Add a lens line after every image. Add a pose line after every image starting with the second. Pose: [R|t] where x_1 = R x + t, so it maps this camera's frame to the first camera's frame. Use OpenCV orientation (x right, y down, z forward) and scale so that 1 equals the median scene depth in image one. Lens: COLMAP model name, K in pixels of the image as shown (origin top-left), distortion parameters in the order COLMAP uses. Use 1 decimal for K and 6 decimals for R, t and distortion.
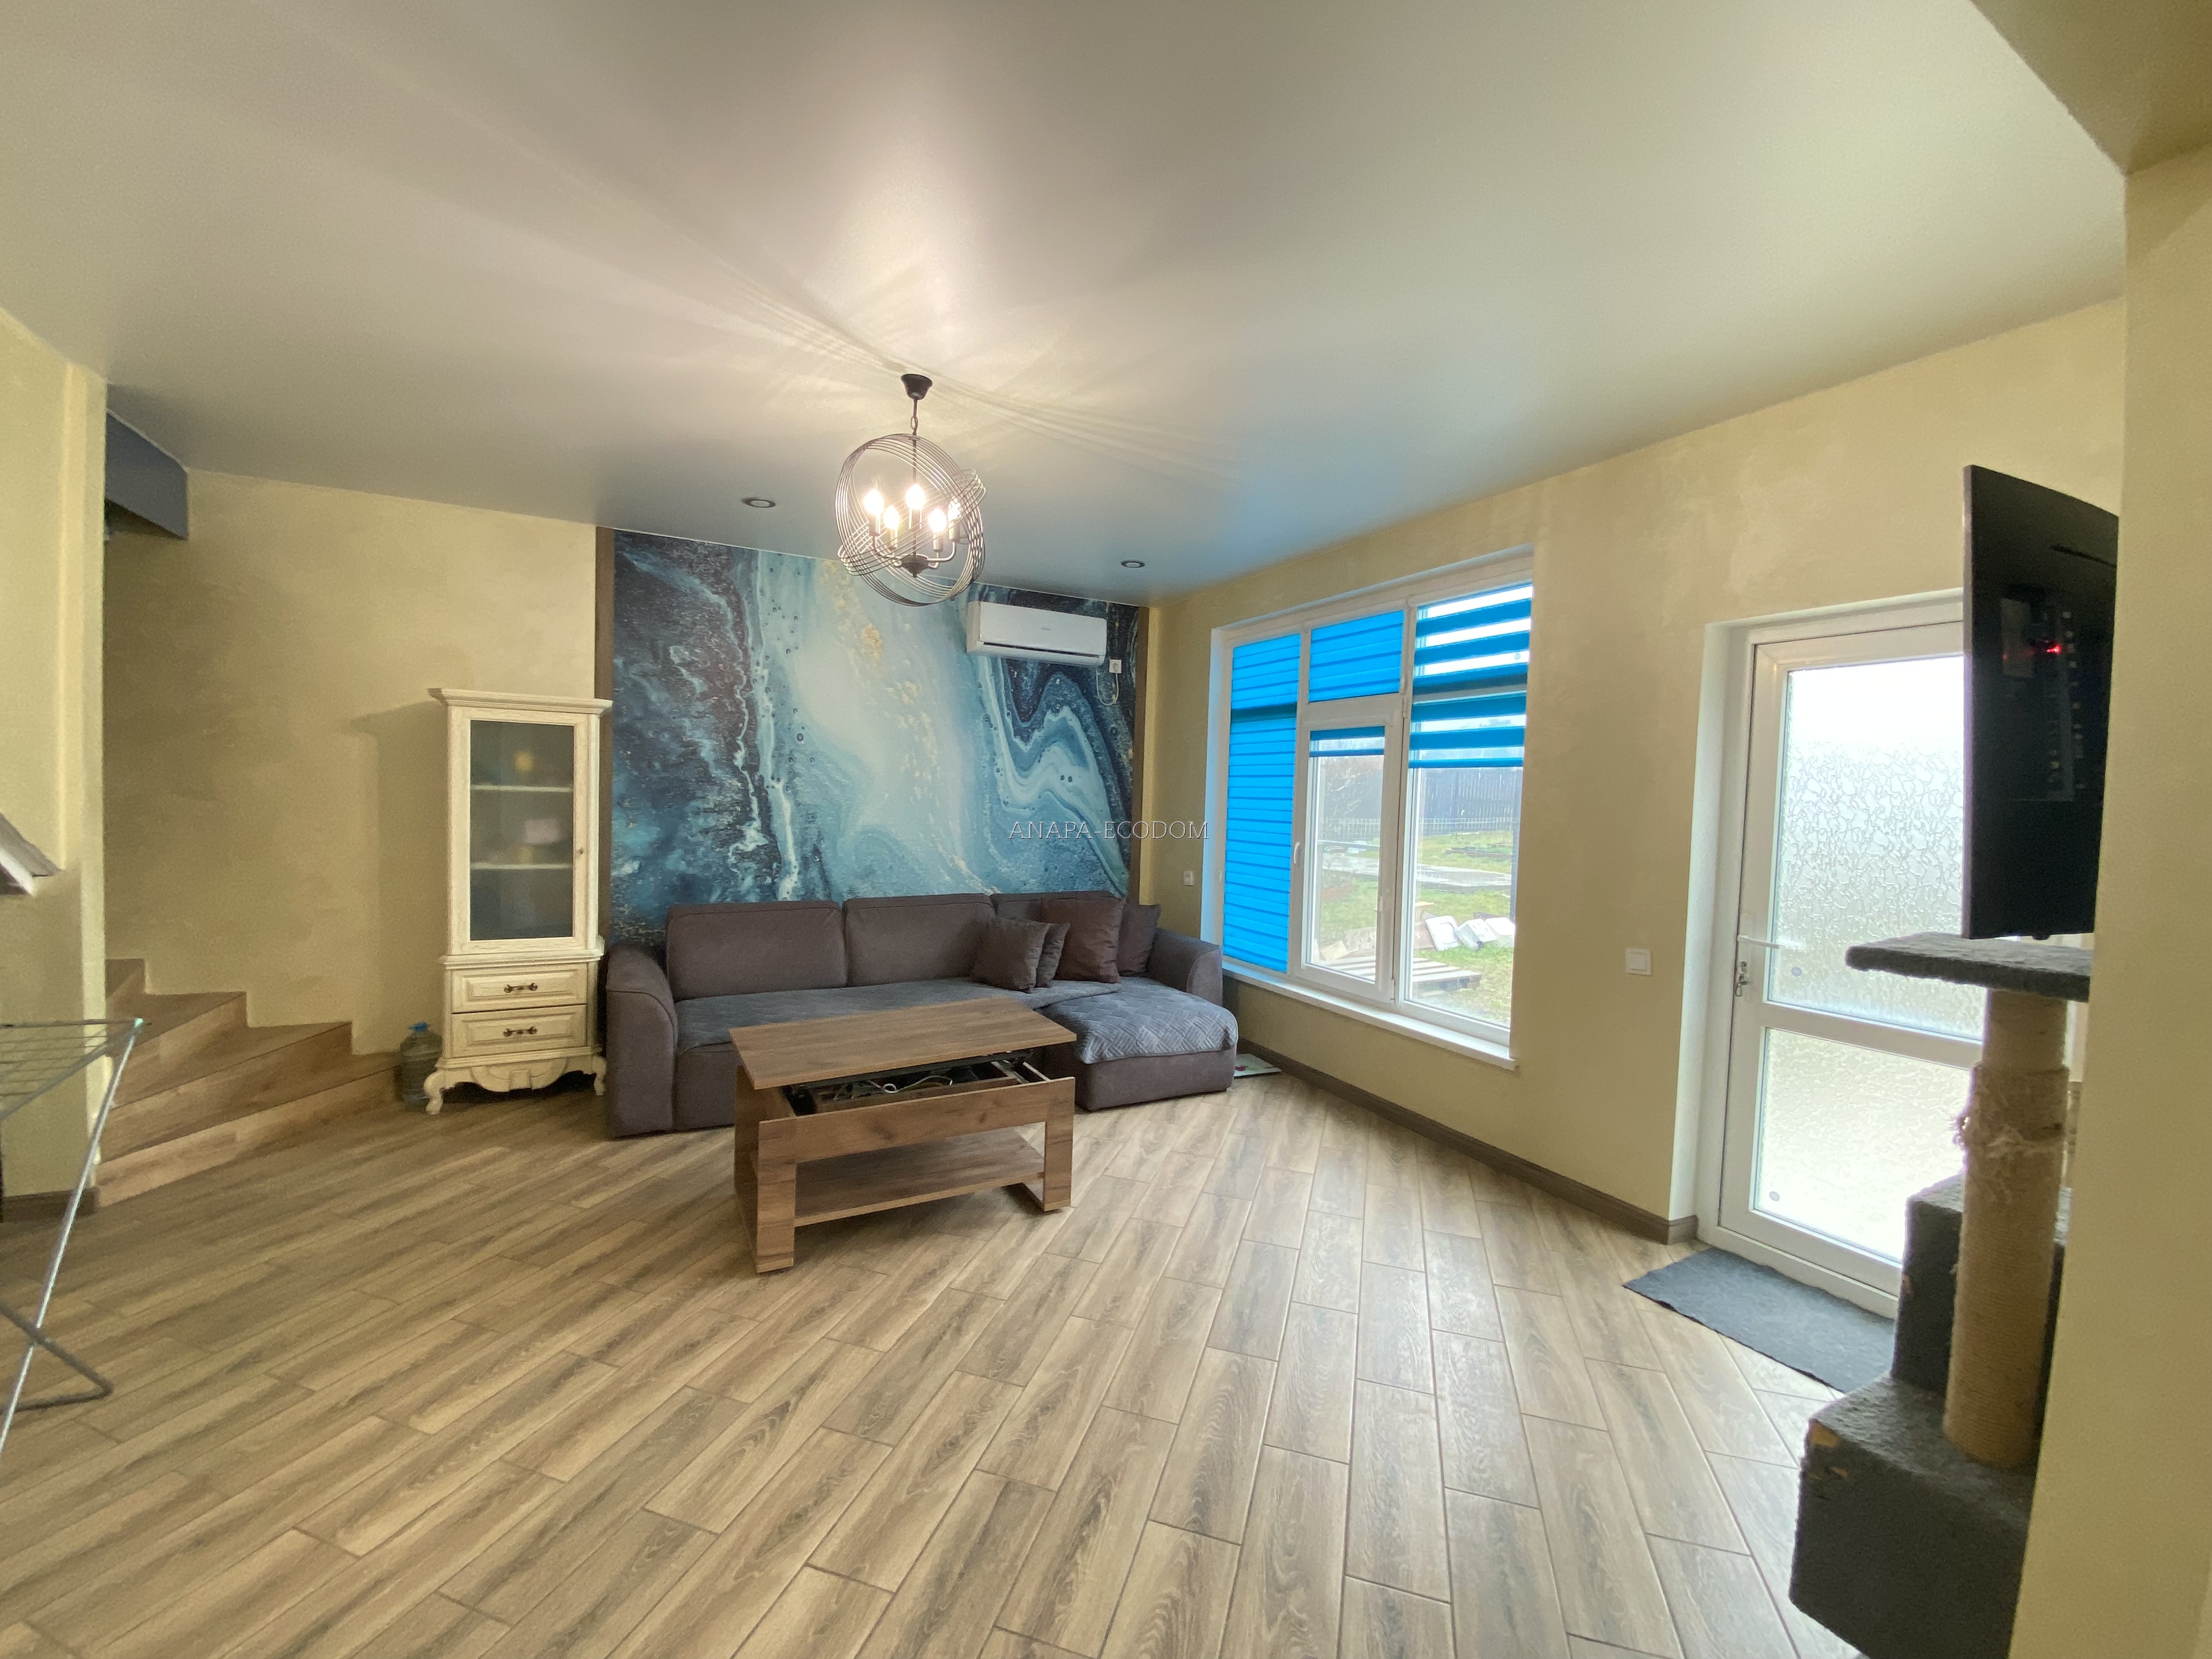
lens RADIAL K [[899.4, 0, 1098.9], [0, 899.4, 830.3], [0, 0, 1]] dist [0.035690, -0.028925]
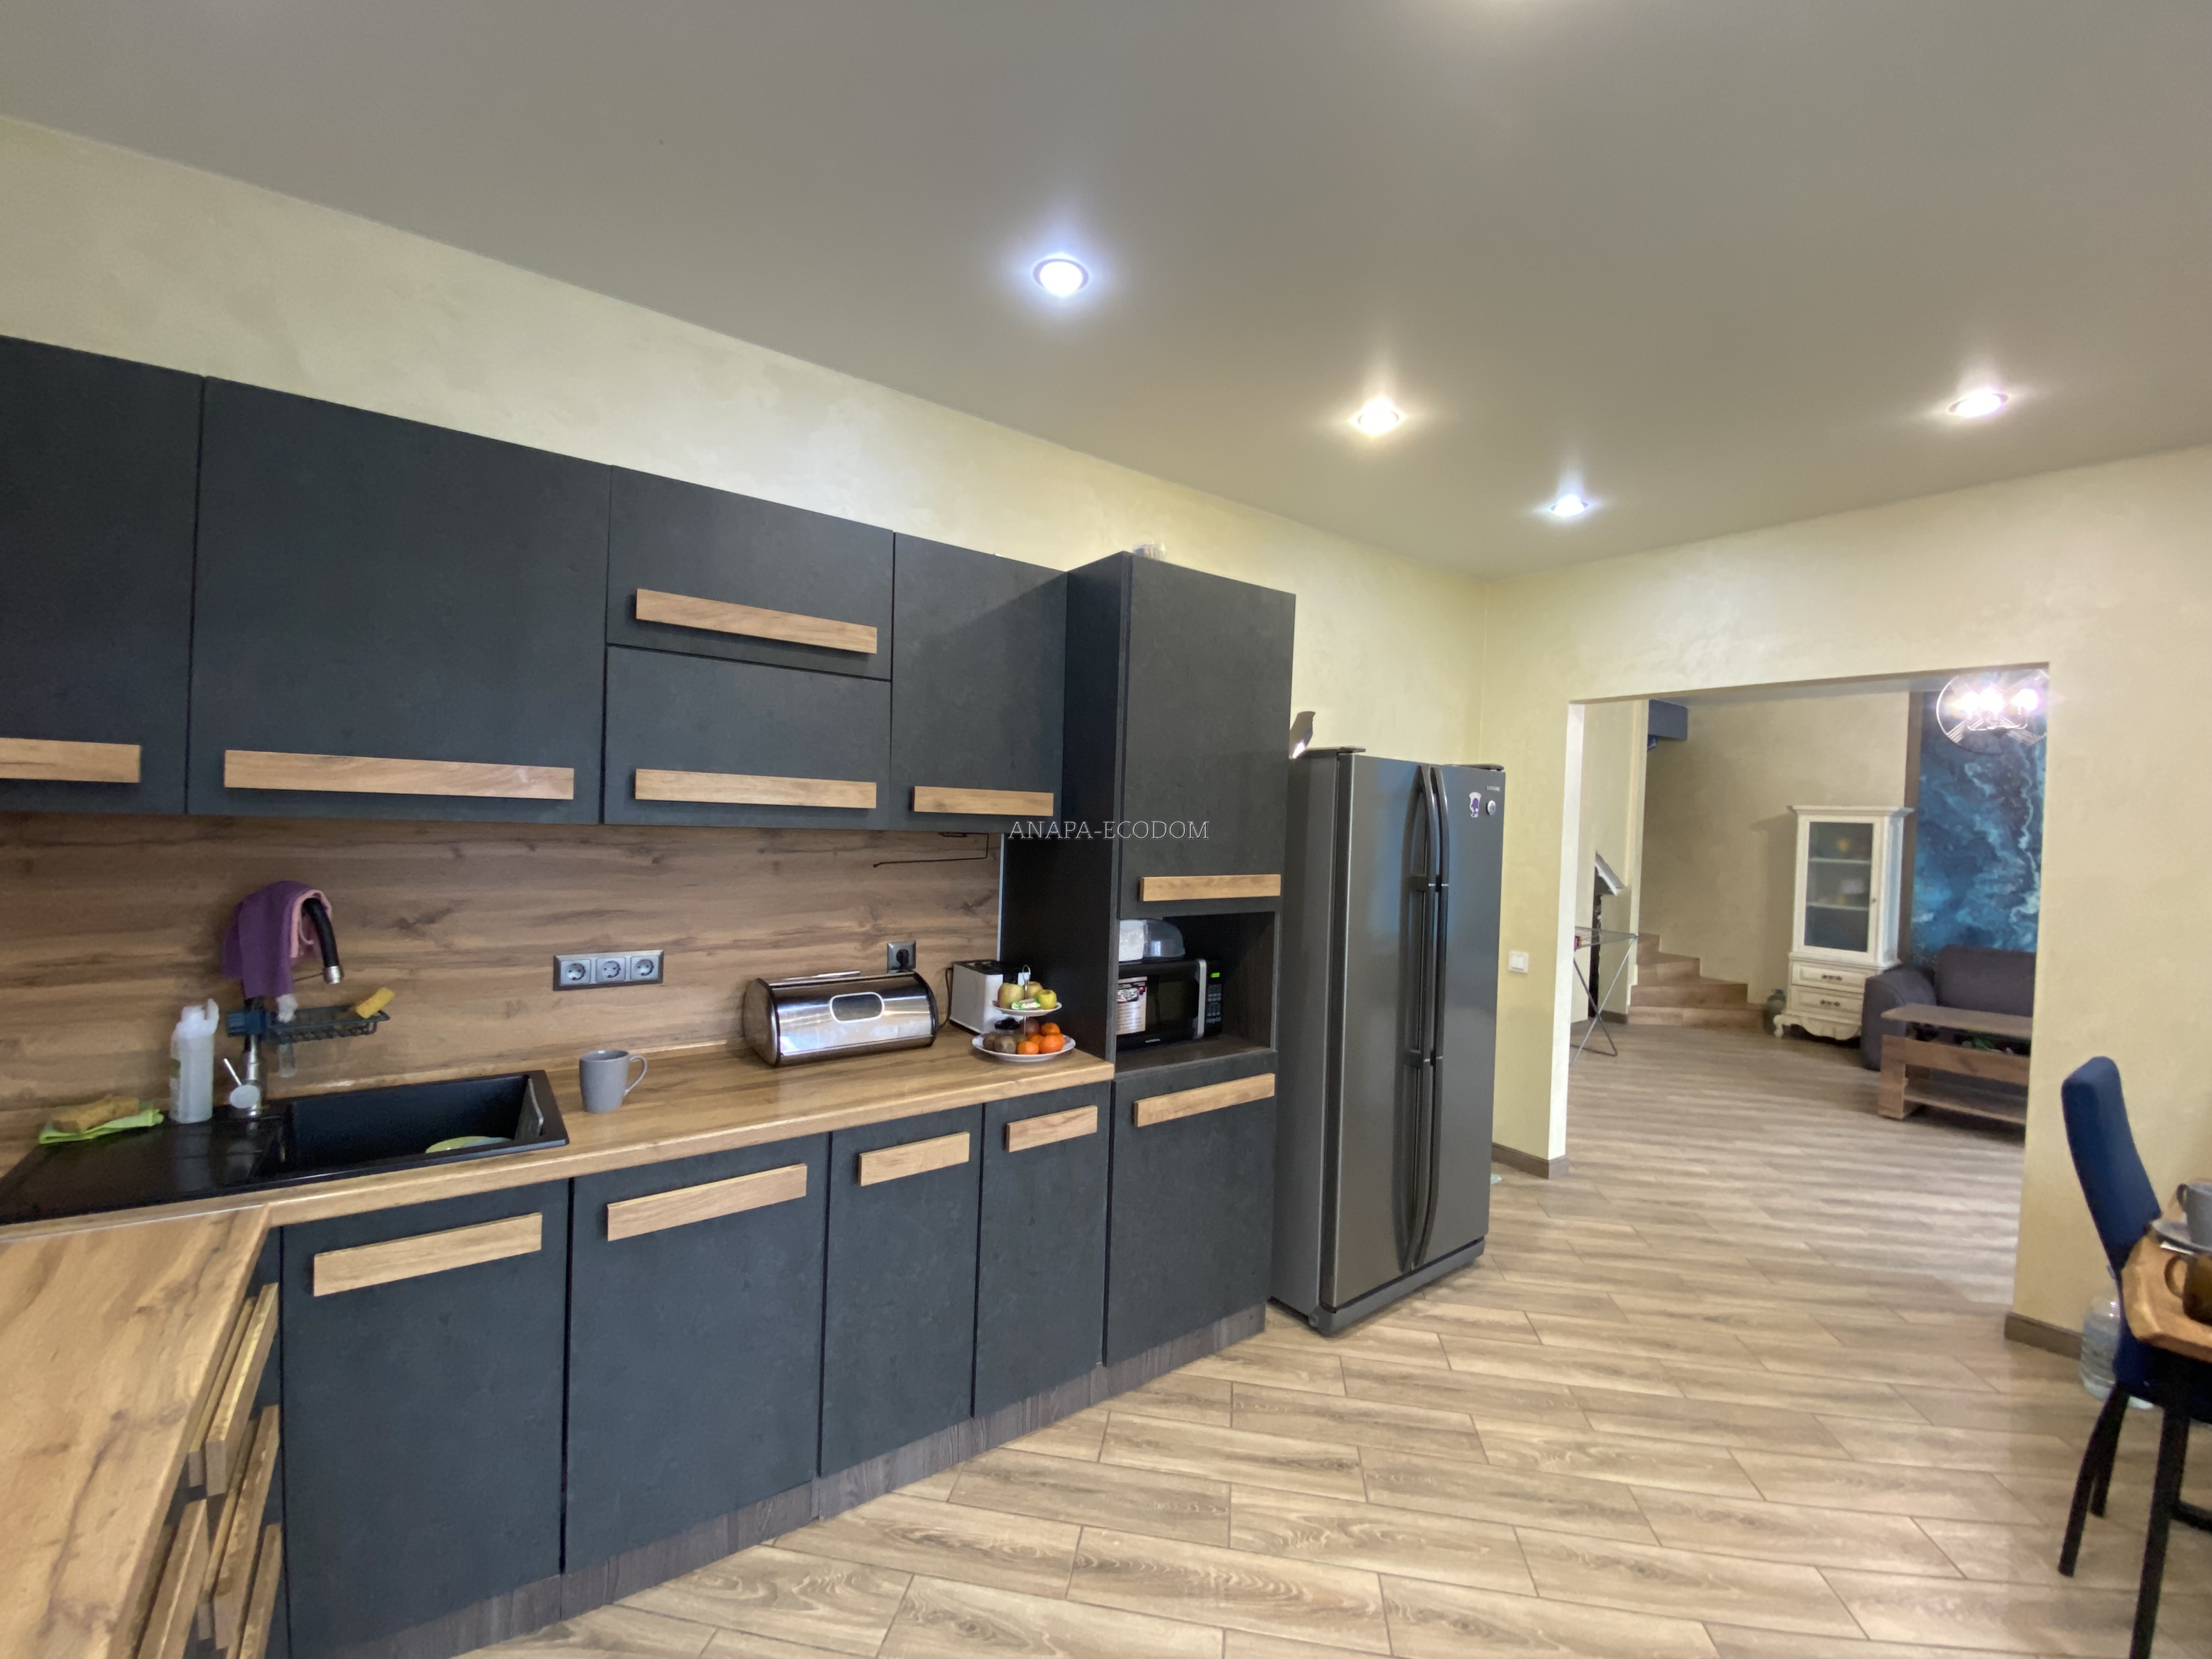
lens RADIAL K [[899.4, 0, 1098.9], [0, 899.4, 830.3], [0, 0, 1]] dist [0.035690, -0.028925]
pose [[0.146342, -0.011915, -0.989162, 0.718893], [-0.074763, 0.996934, -0.023069, 0.034005], [0.986405, 0.077329, 0.145002, -0.526464]]
